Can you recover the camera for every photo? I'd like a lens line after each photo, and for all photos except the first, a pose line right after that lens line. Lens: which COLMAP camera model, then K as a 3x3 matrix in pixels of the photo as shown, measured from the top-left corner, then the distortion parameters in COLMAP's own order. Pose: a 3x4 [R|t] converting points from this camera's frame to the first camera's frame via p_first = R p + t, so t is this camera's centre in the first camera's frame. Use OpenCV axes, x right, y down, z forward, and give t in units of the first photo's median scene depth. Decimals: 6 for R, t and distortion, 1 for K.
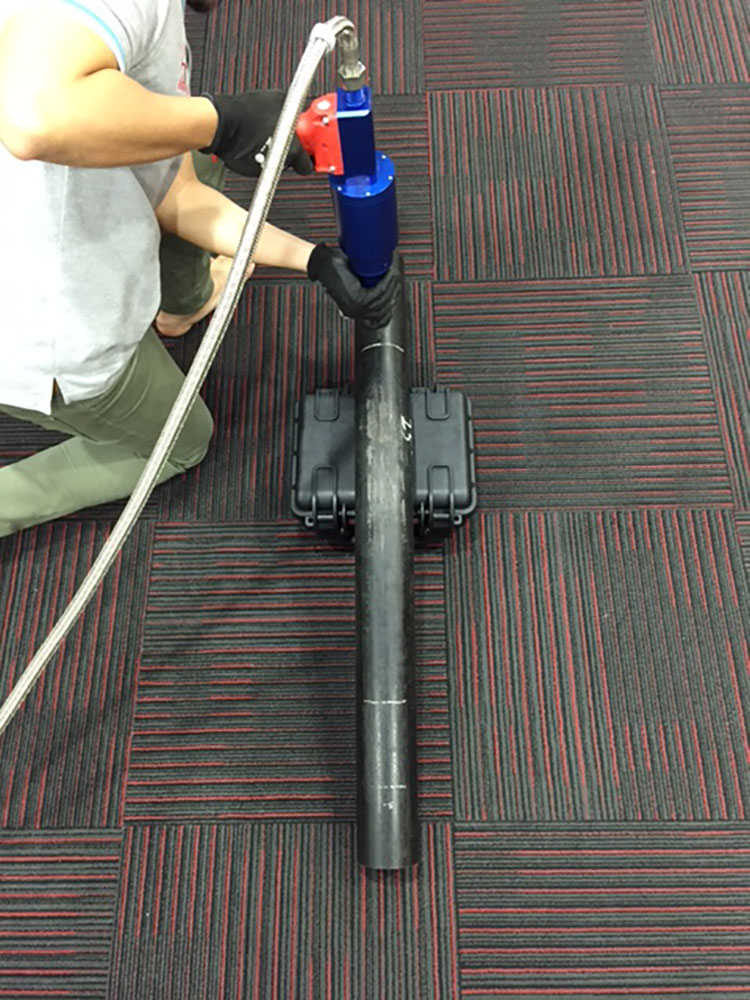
lens RADIAL K [[856.3, 0, 375.0], [0, 856.3, 500.0], [0, 0, 1]] dist [0.081223, -0.131820]
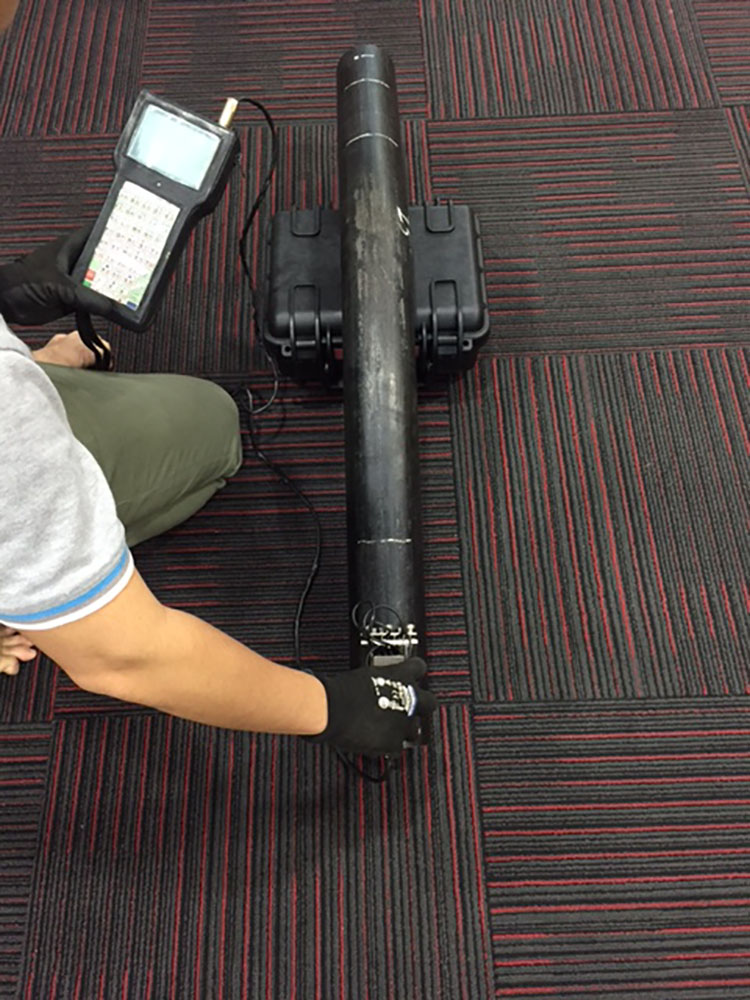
lens RADIAL K [[852.0, 0, 375.0], [0, 852.0, 500.0], [0, 0, 1]] dist [0.081774, -0.129710]
pose [[0.999666, -0.016089, 0.020245, -0.010929], [0.017087, 0.998597, -0.050114, 0.212175], [-0.019411, 0.050443, 0.998538, 0.194481]]
